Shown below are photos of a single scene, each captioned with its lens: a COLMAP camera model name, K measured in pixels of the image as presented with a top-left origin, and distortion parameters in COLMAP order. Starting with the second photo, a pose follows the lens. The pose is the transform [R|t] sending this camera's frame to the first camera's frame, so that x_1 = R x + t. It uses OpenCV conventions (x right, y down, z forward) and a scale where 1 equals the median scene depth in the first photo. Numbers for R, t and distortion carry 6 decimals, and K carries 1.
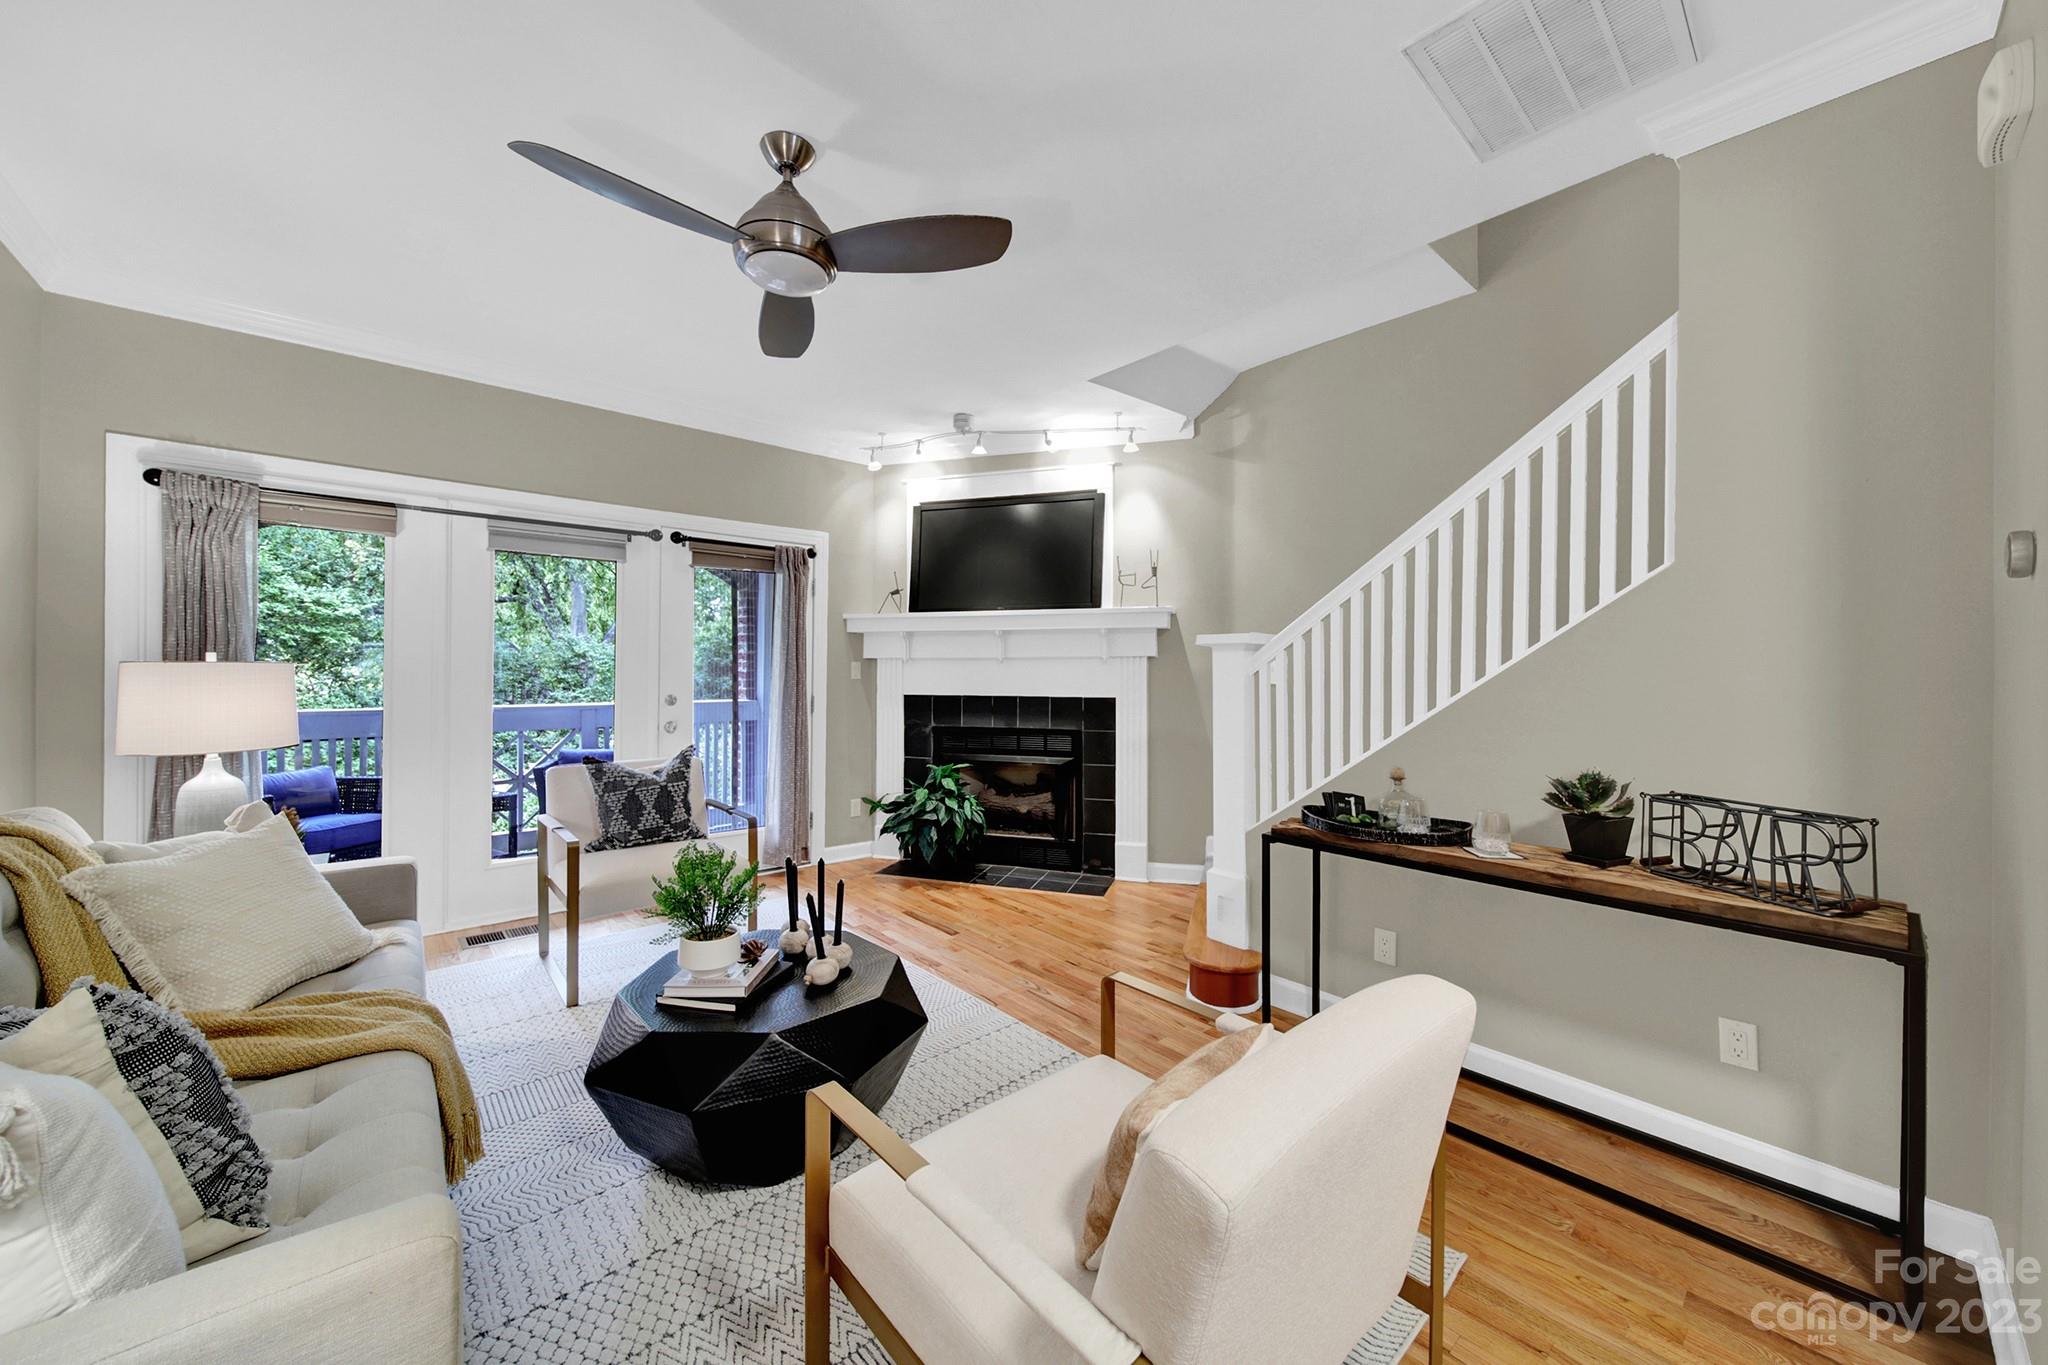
lens RADIAL K [[738.9, 0, 1021.1], [0, 738.9, 674.1], [0, 0, 1]] dist [-0.003062, 0.000017]
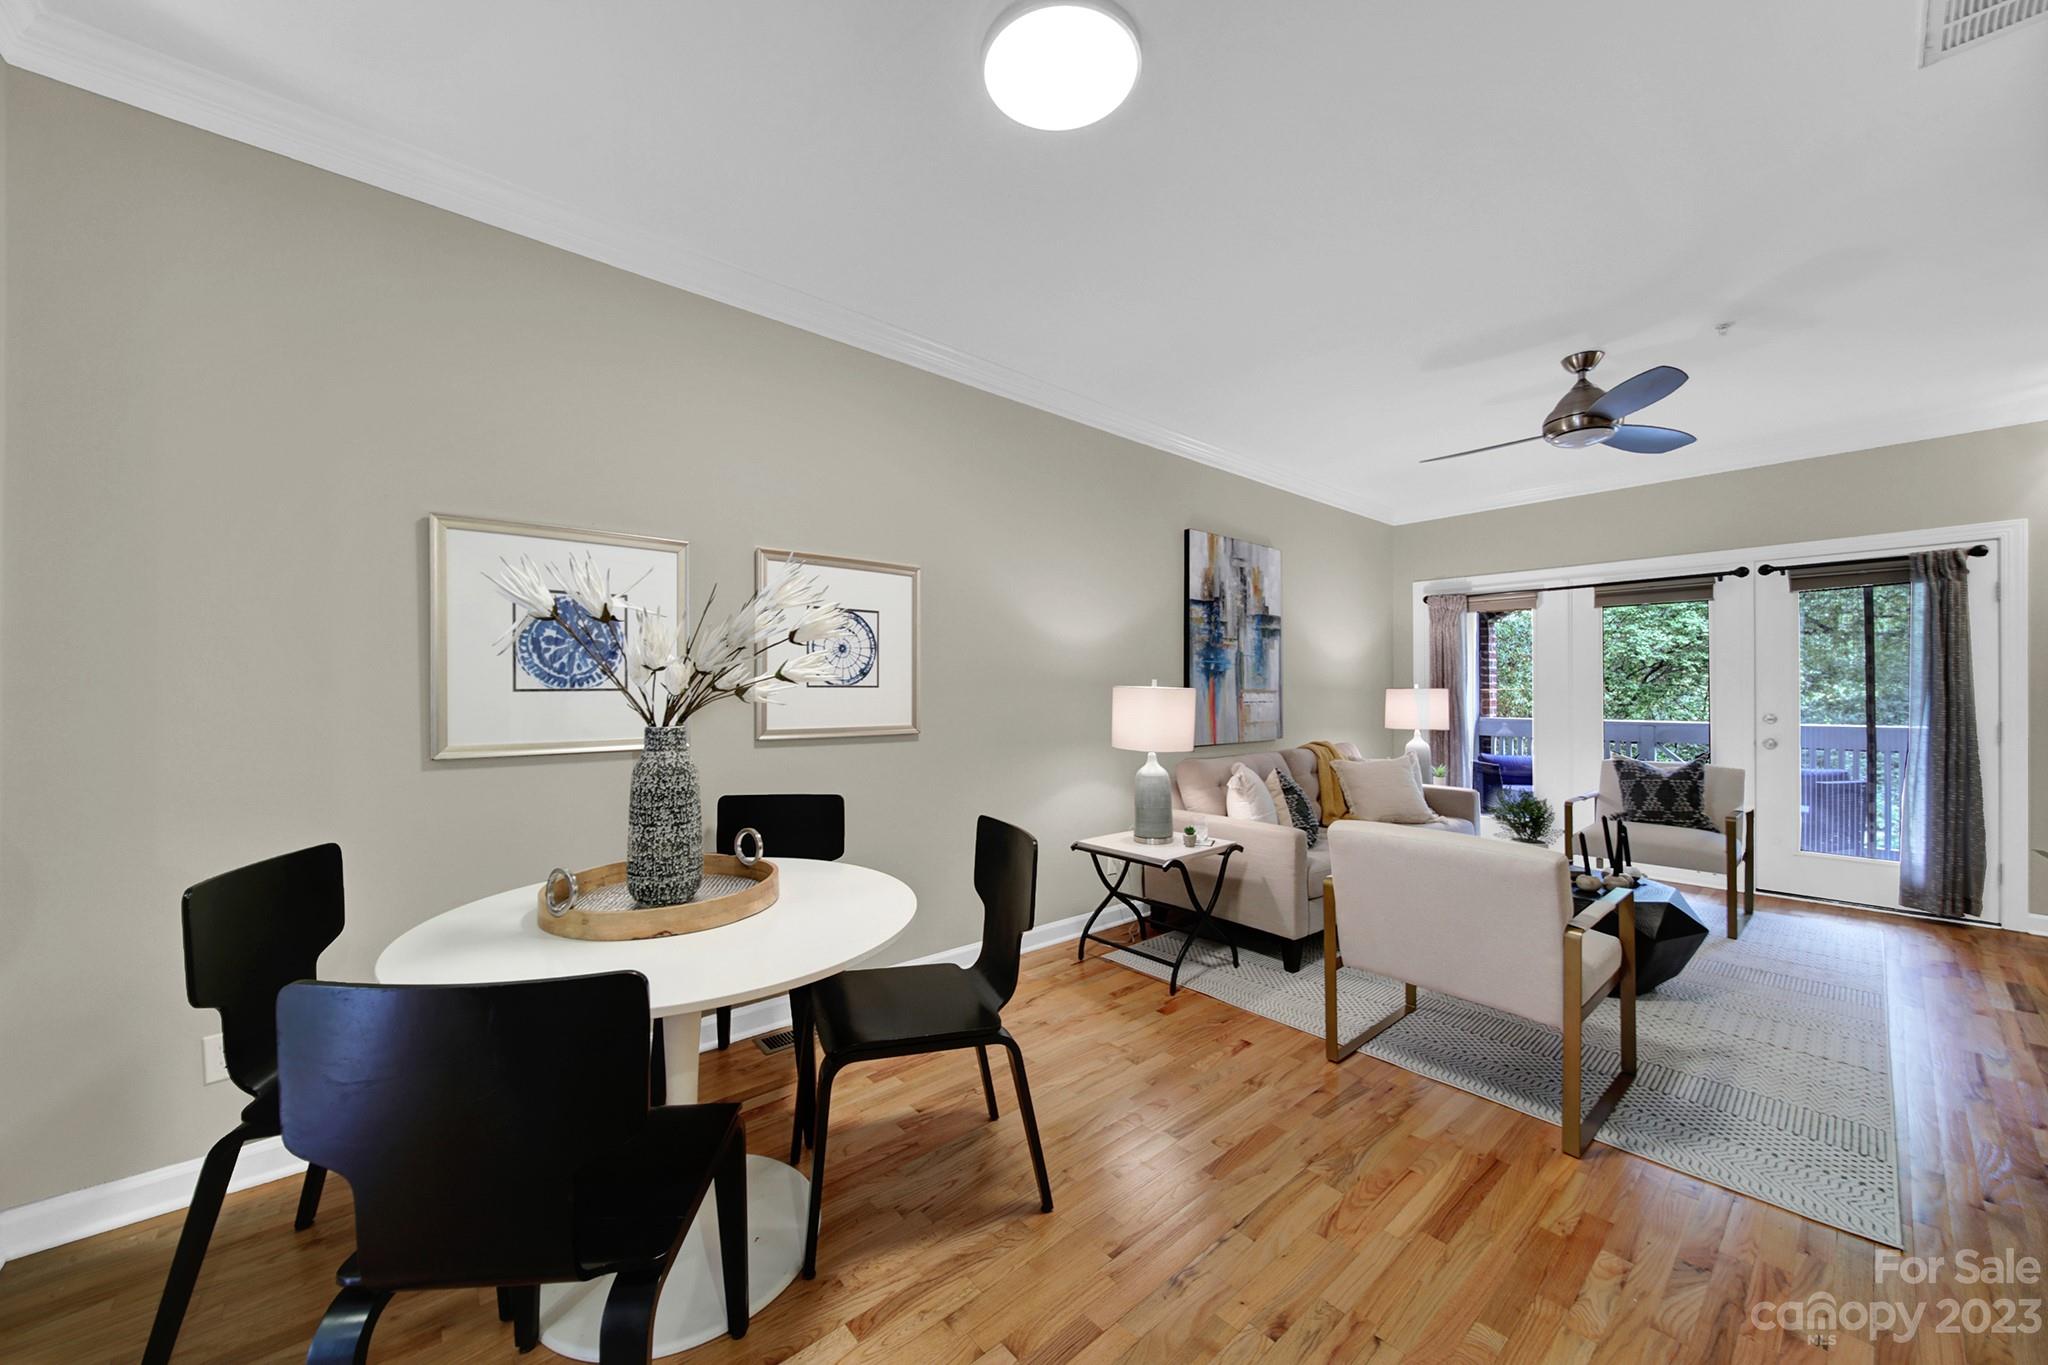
lens RADIAL K [[738.9, 0, 1016.1], [0, 738.9, 692.8], [0, 0, 1]] dist [-0.003062, 0.000017]
pose [[-0.014104, -0.003434, -0.999895, 0.771709], [-0.003785, 0.999987, -0.003381, 0.005795], [0.999893, 0.003737, -0.014116, -0.113241]]
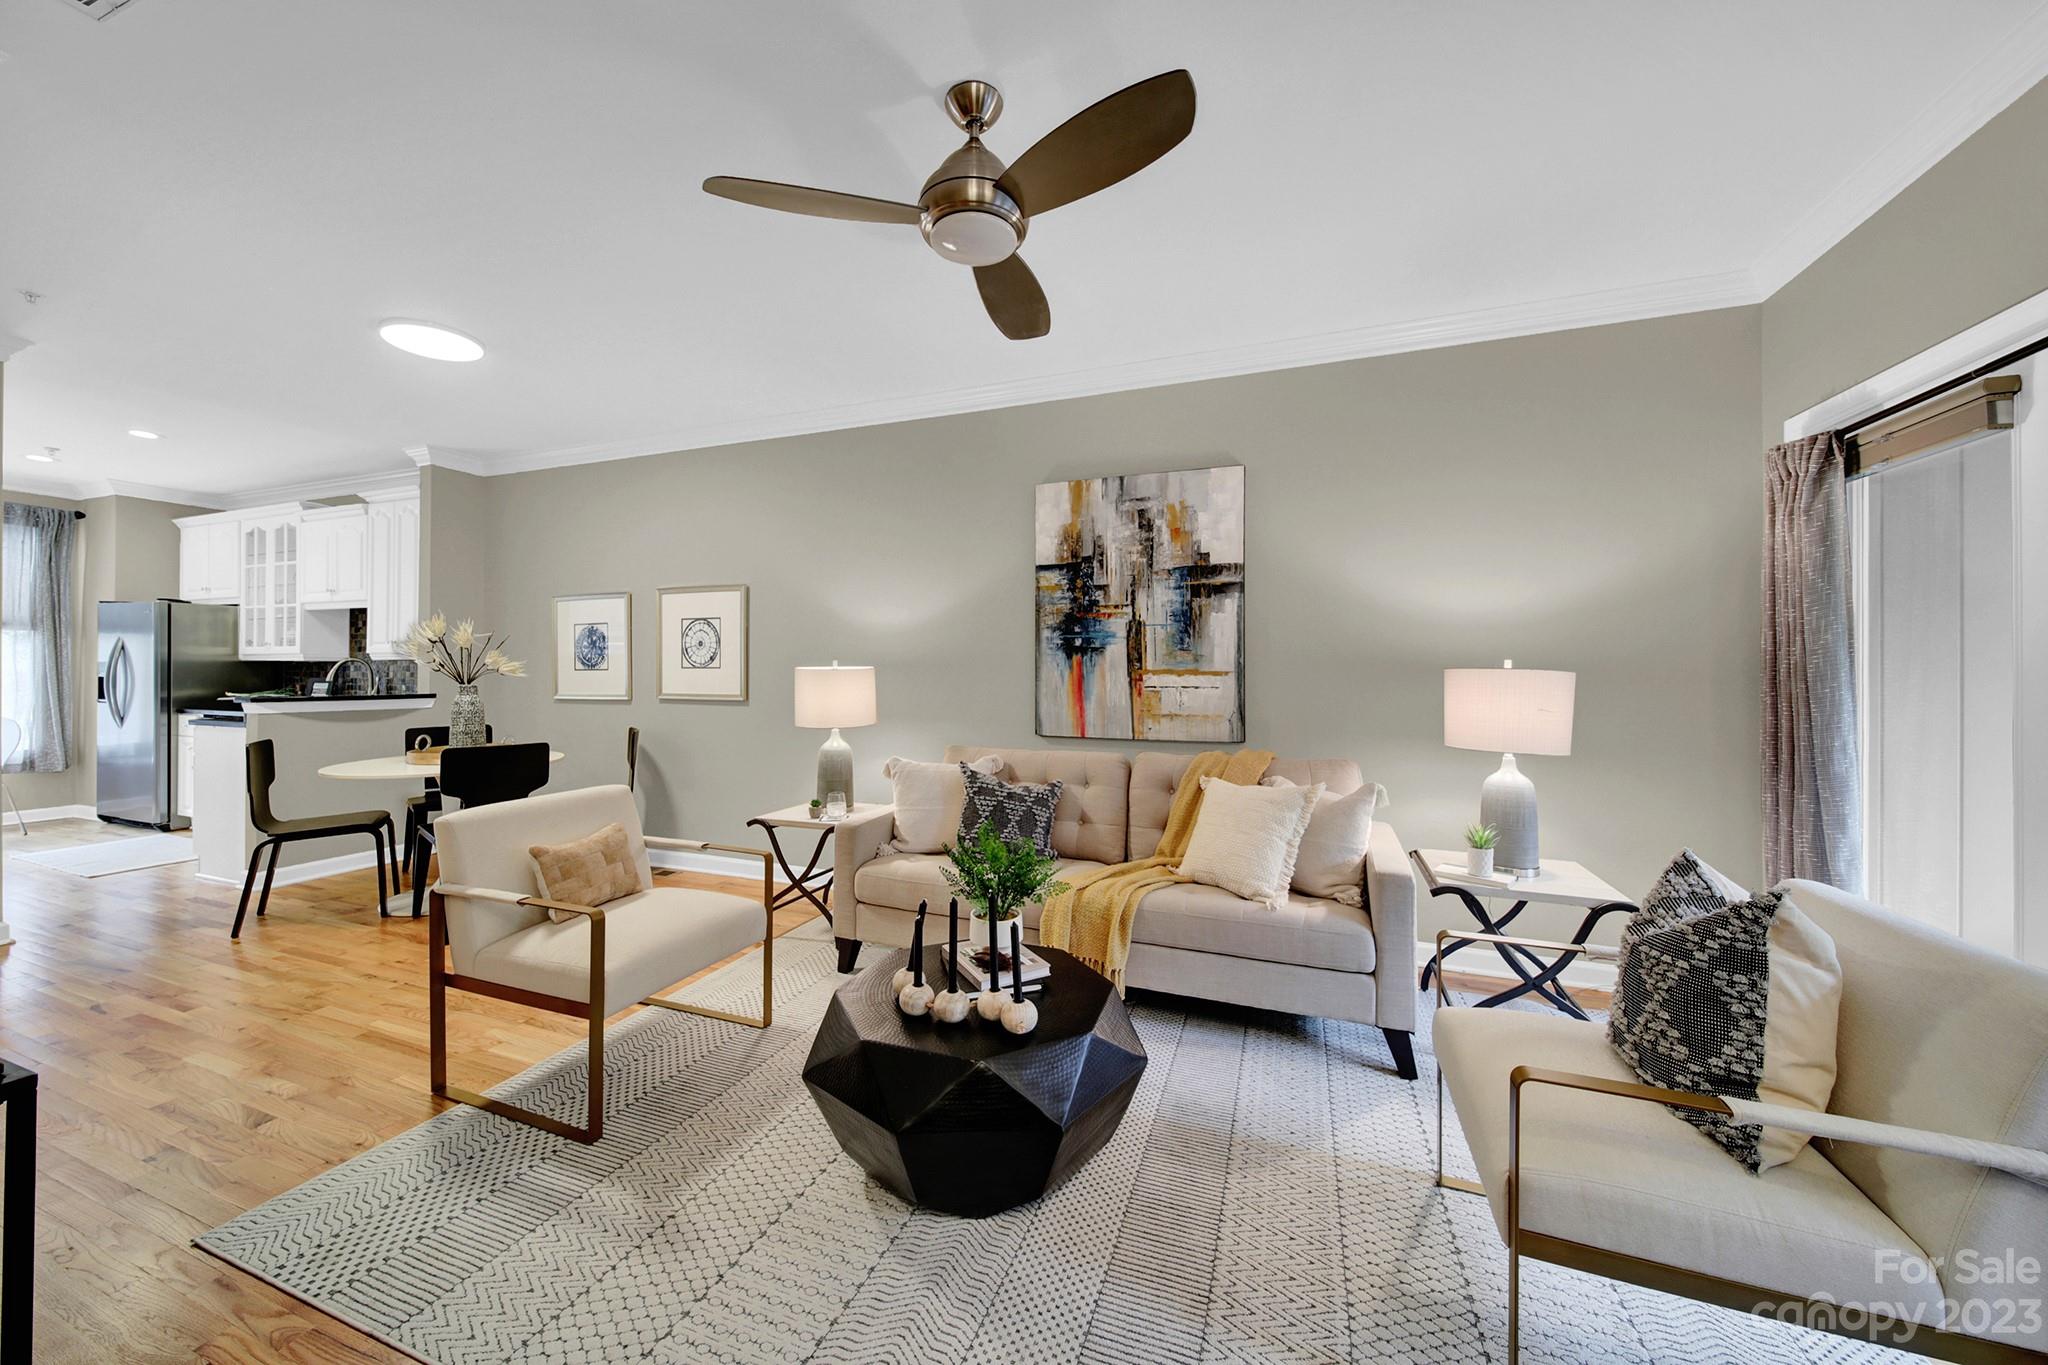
lens RADIAL K [[738.9, 0, 1019.9], [0, 738.9, 673.7], [0, 0, 1]] dist [-0.003062, 0.000017]
pose [[-0.884592, -0.013310, -0.466176, 0.044530], [-0.012899, 0.999909, -0.004071, 0.005009], [0.466187, 0.002413, -0.884683, 1.104664]]
